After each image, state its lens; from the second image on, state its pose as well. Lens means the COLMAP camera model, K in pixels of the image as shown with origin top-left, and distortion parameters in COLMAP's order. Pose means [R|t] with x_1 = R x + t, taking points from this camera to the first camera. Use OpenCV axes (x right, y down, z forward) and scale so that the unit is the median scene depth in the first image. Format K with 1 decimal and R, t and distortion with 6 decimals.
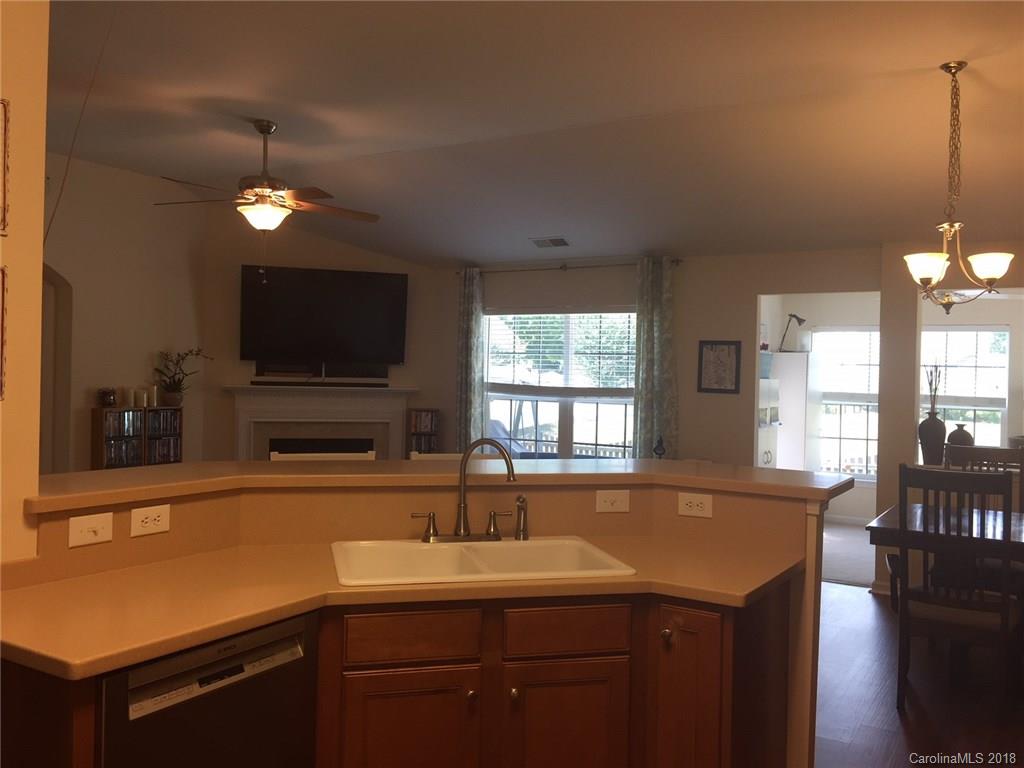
lens RADIAL K [[873.6, 0, 512.0], [0, 873.6, 384.0], [0, 0, 1]] dist [0.082701, -0.111462]
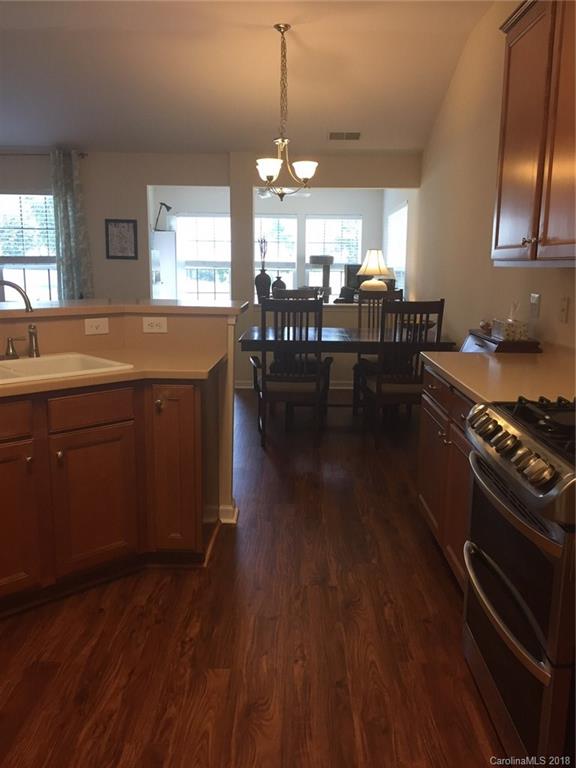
lens RADIAL K [[655.2, 0, 288.0], [0, 655.2, 384.0], [0, 0, 1]] dist [0.082701, -0.111462]
pose [[0.864116, -0.105235, 0.492168, -0.066556], [0.014750, 0.982771, 0.184239, 0.015625], [-0.503077, -0.151944, 0.850780, -0.028307]]
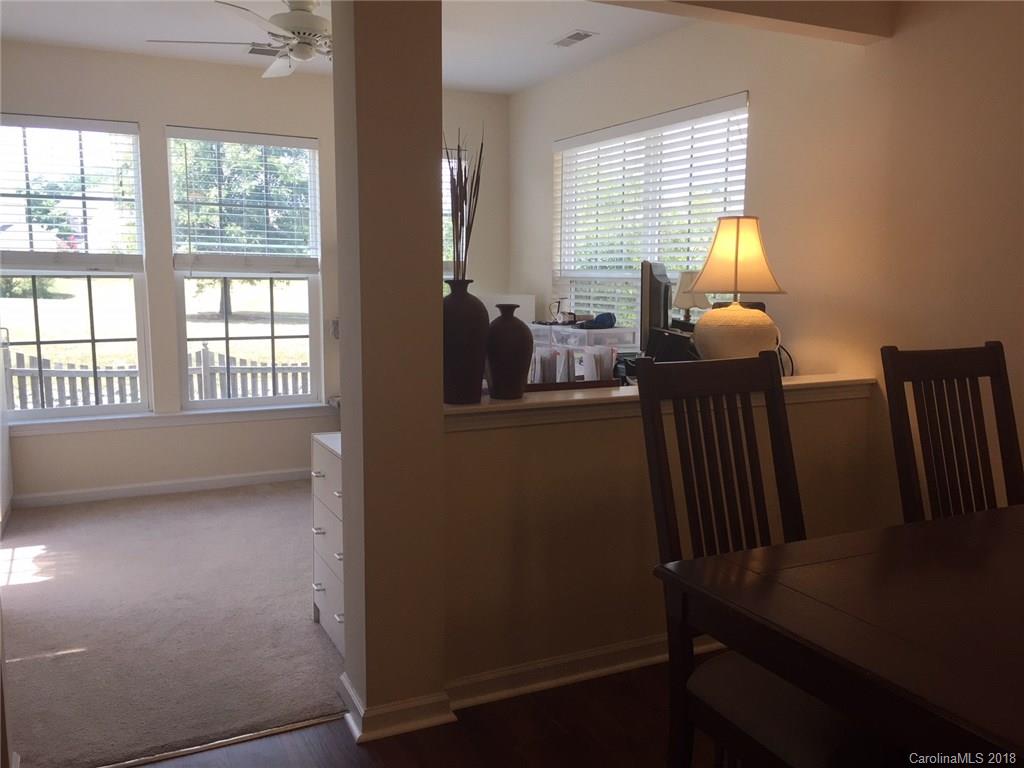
lens RADIAL K [[873.6, 0, 512.0], [0, 873.6, 384.0], [0, 0, 1]] dist [0.082701, -0.111462]
pose [[0.539293, -0.128842, 0.832204, 0.121278], [0.008495, 0.989009, 0.147614, 0.017667], [-0.842076, -0.072537, 0.534460, 0.673022]]
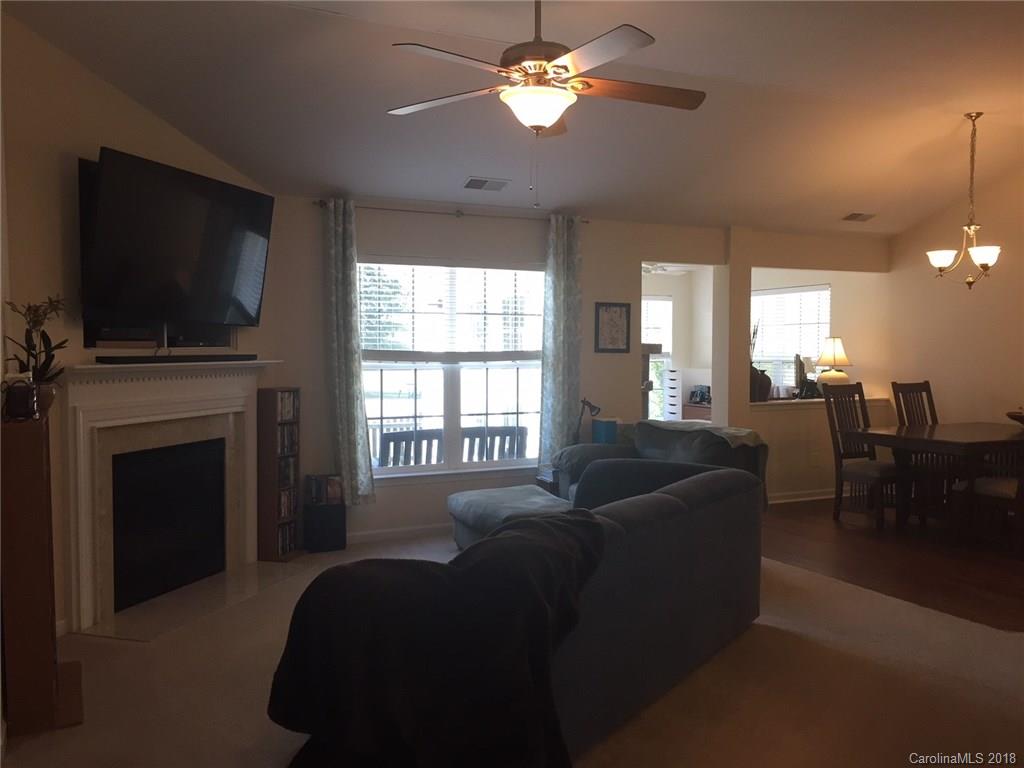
lens RADIAL K [[881.1, 0, 512.0], [0, 881.1, 384.0], [0, 0, 1]] dist [0.038765, -0.004848]
pose [[0.547388, -0.058109, 0.834859, -0.712127], [0.020607, 0.998220, 0.055969, -0.013951], [-0.836625, -0.013433, 0.547611, 0.521377]]
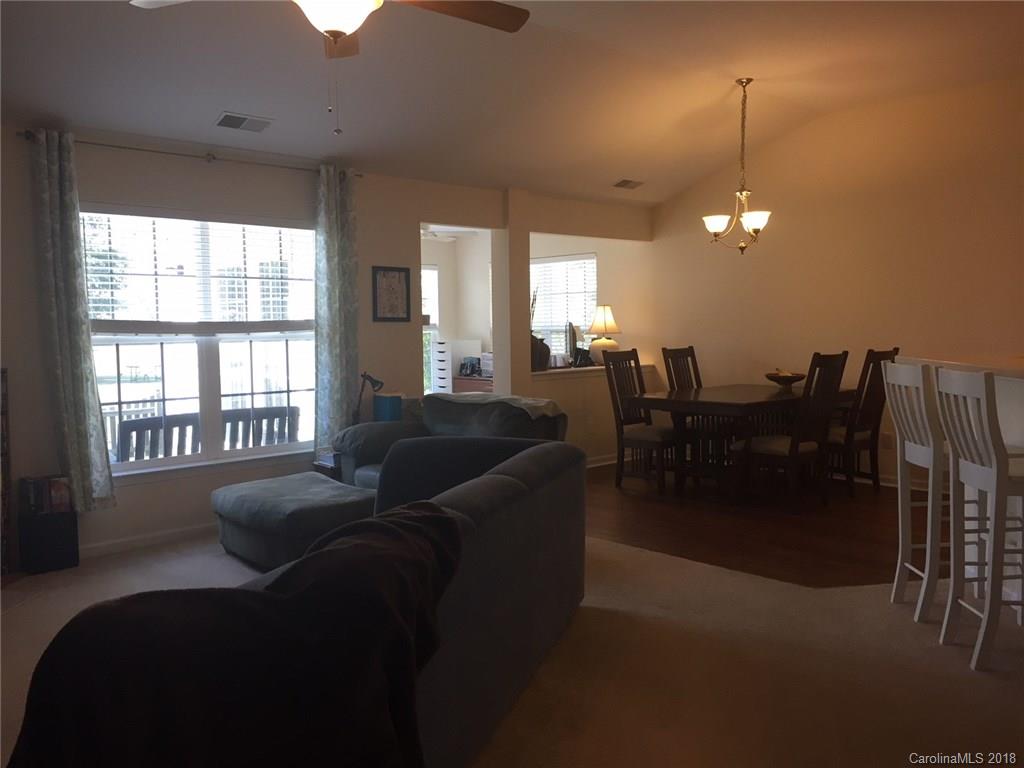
lens RADIAL K [[873.6, 0, 512.0], [0, 873.6, 384.0], [0, 0, 1]] dist [0.082701, -0.111462]
pose [[0.278381, -0.093842, 0.955875, -0.649885], [0.029141, 0.995583, 0.089253, -0.003739], [-0.960028, 0.003009, 0.279886, 0.604598]]
